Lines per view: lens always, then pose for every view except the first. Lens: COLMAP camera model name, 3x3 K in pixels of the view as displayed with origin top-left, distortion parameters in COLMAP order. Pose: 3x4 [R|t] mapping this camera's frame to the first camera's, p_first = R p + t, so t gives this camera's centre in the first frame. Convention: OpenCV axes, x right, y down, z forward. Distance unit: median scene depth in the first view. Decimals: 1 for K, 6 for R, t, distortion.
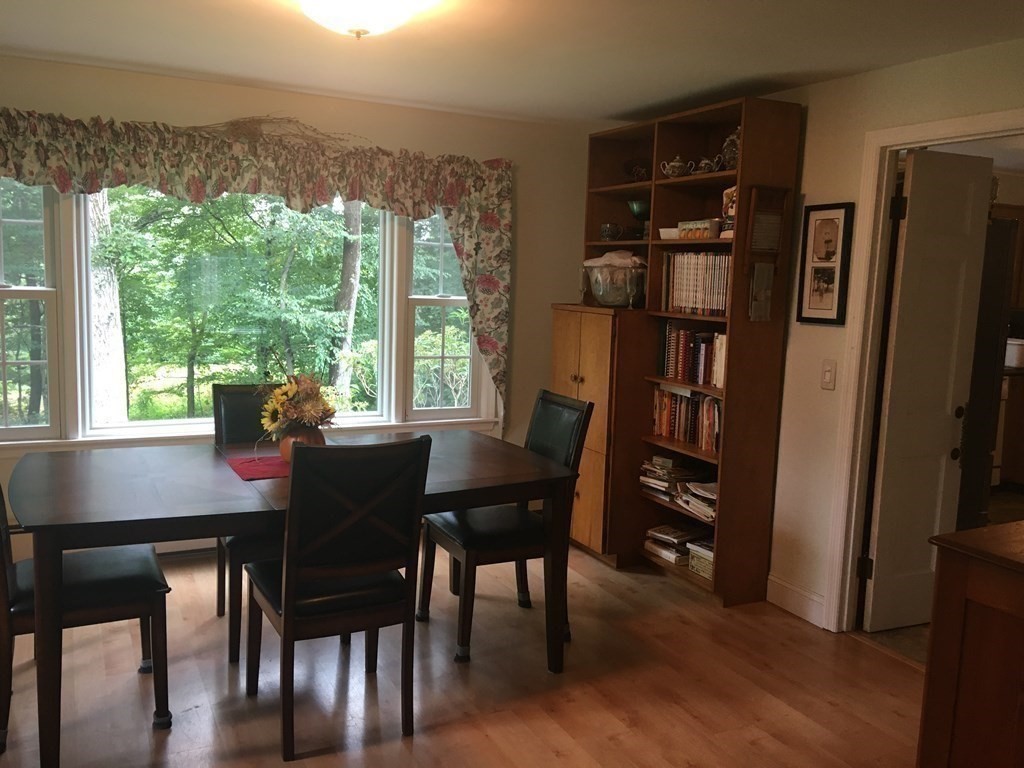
lens RADIAL K [[862.0, 0, 512.0], [0, 862.0, 384.0], [0, 0, 1]] dist [0.128152, -0.192837]
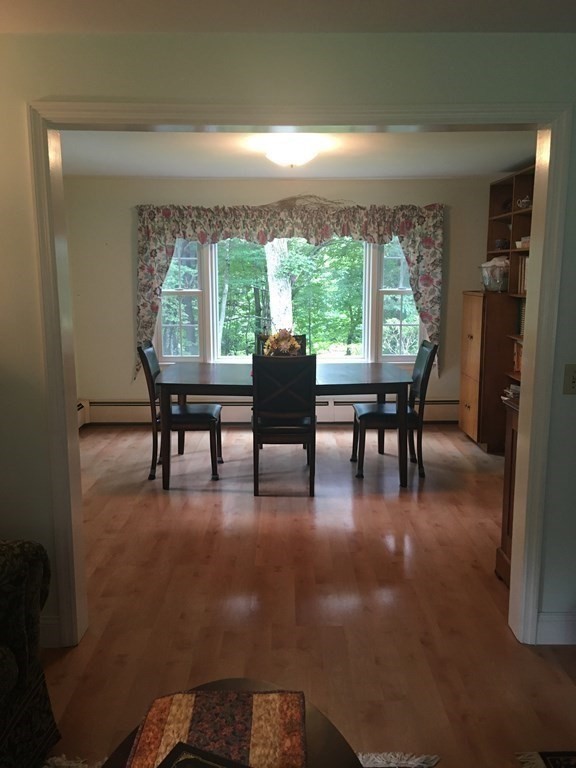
lens RADIAL K [[636.2, 0, 288.0], [0, 636.2, 384.0], [0, 0, 1]] dist [0.121625, -0.165271]
pose [[0.895685, 0.040505, -0.442841, 0.310286], [-0.023143, 0.998739, 0.044542, 0.037296], [0.444087, -0.029647, 0.895493, -0.247574]]
